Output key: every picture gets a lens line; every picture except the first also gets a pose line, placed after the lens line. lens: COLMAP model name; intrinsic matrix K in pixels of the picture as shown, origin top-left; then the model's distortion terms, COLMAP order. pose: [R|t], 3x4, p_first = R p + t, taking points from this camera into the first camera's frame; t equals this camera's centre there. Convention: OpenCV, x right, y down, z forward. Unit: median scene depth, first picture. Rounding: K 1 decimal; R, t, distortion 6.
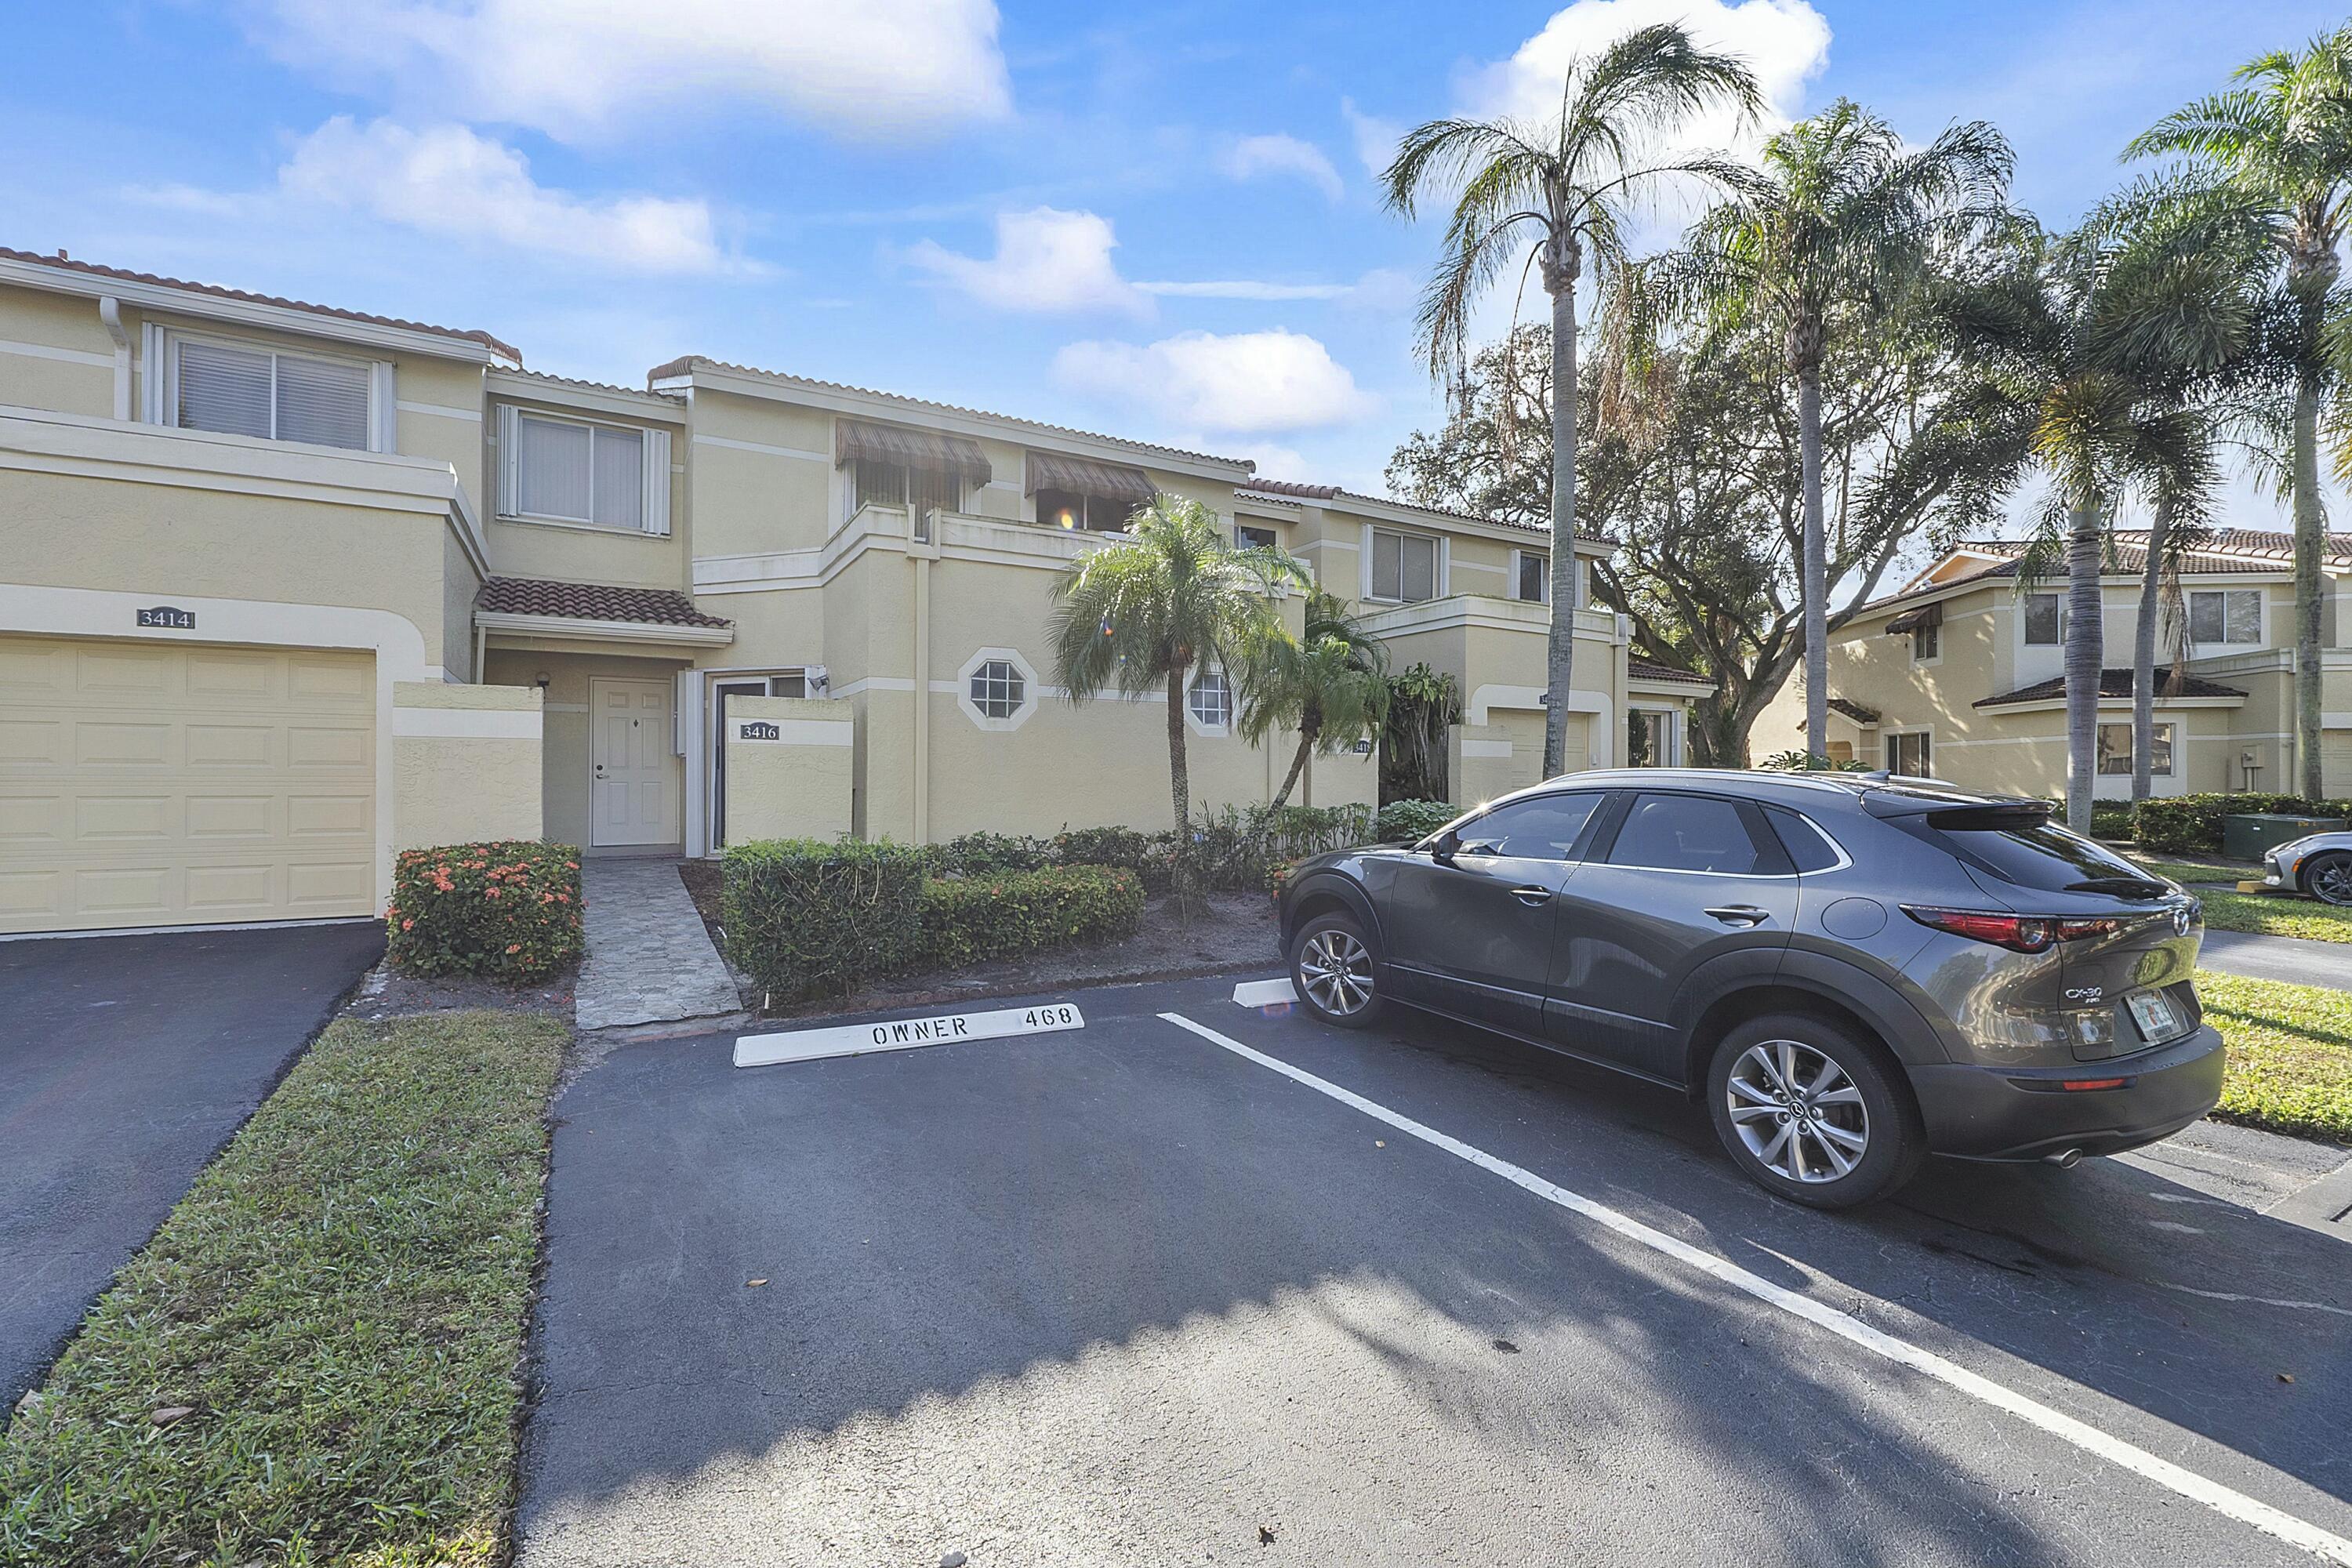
lens RADIAL K [[1000.4, 0, 1179.0], [0, 1000.4, 773.2], [0, 0, 1]] dist [-0.006481, -0.000274]
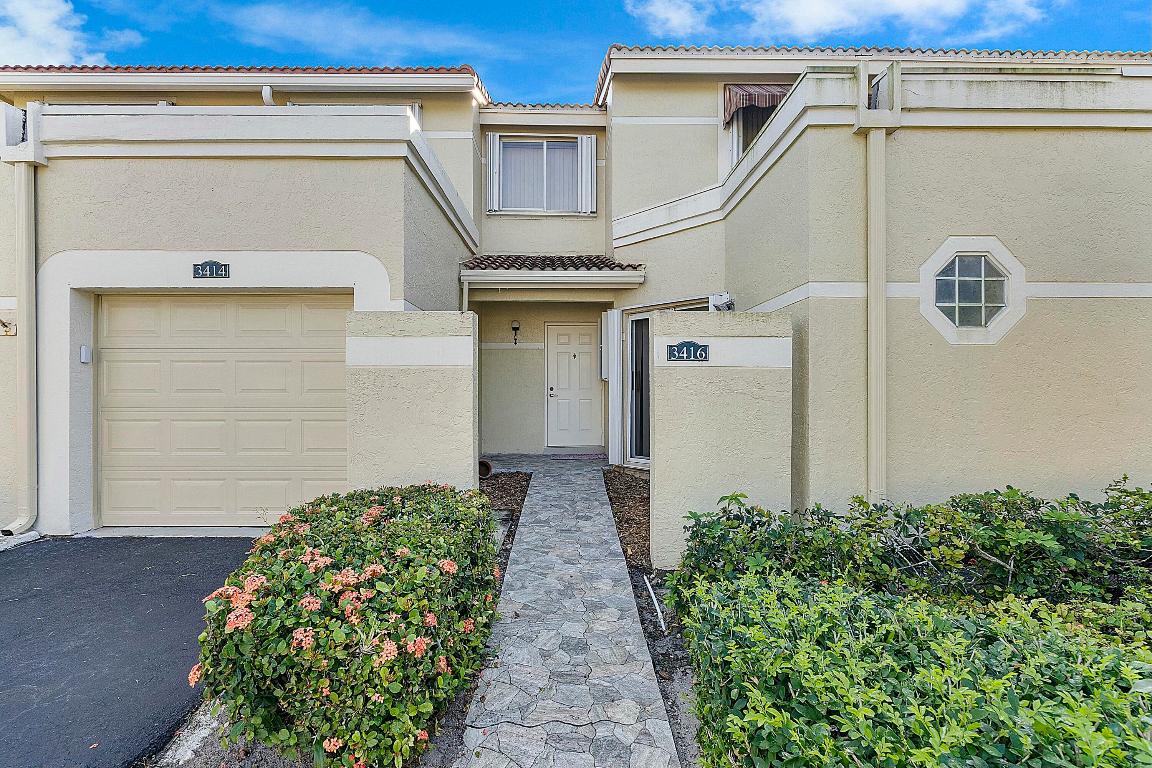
lens RADIAL K [[490.0, 0, 578.0], [0, 490.0, 385.2], [0, 0, 1]] dist [-0.006481, -0.000274]
pose [[0.869255, -0.006173, -0.494325, -0.259518], [0.006737, 0.999977, -0.000640, -0.011944], [0.494318, -0.002773, 0.869277, 0.519180]]
